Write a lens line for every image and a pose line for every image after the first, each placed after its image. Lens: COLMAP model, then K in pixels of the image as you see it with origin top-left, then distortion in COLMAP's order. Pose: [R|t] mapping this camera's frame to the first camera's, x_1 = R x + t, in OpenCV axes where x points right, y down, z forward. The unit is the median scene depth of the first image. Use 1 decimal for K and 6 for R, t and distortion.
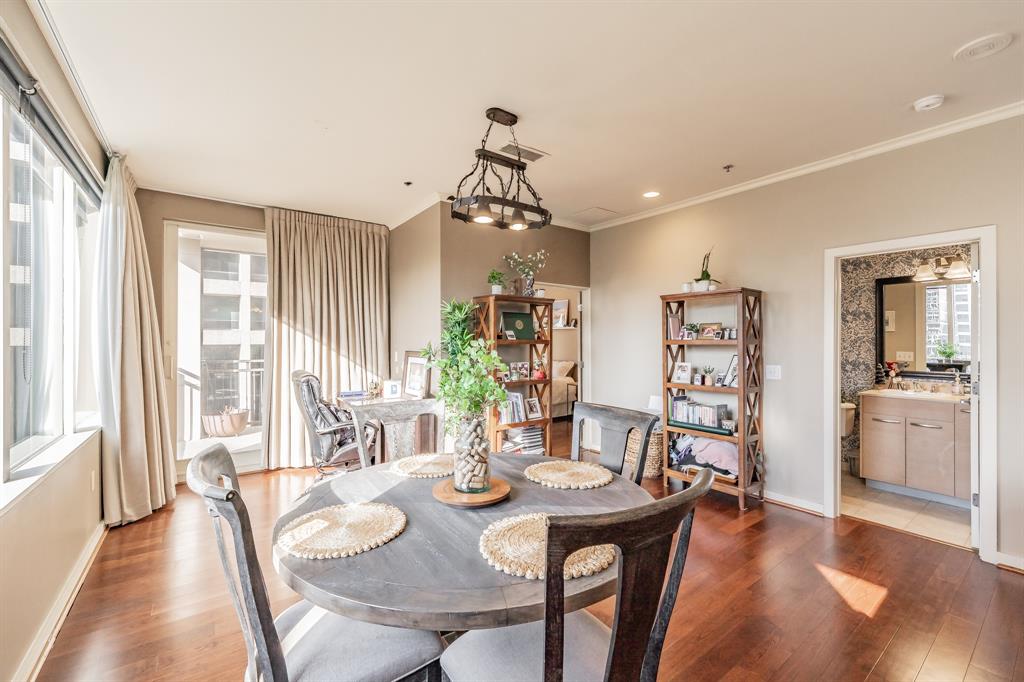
lens RADIAL K [[426.0, 0, 518.9], [0, 426.0, 340.4], [0, 0, 1]] dist [0.001046, 0.000094]
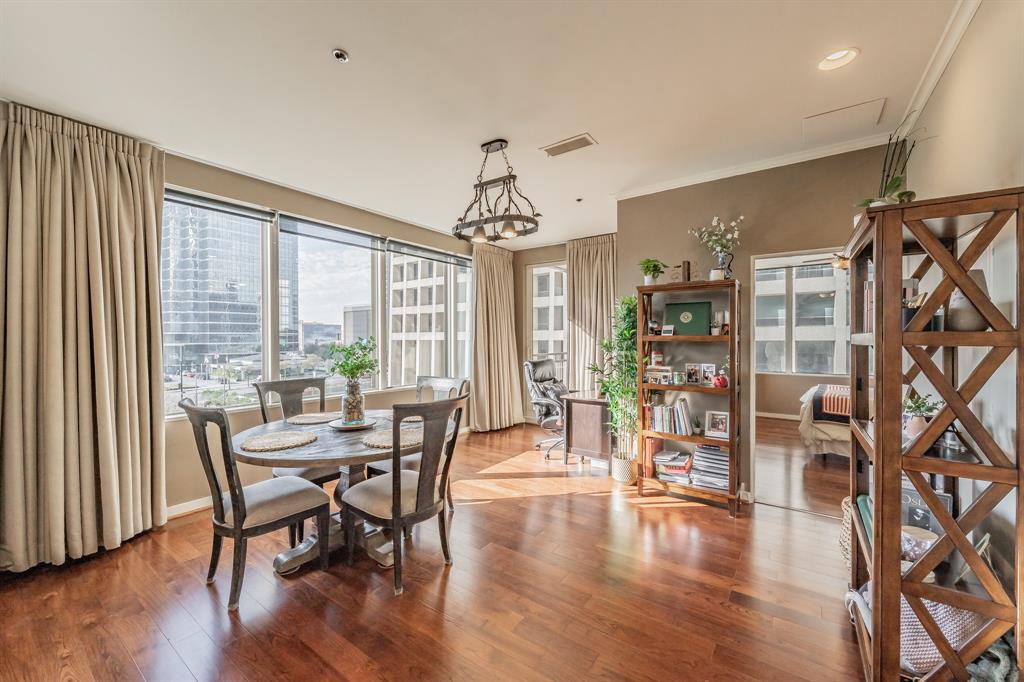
lens RADIAL K [[411.8, 0, 510.9], [0, 411.8, 347.0], [0, 0, 1]] dist [-0.000921, -0.000110]
pose [[0.287155, 0.020591, -0.957663, 0.779922], [0.004348, 0.999731, 0.022799, 0.000275], [0.957874, -0.010710, 0.286988, 0.521576]]
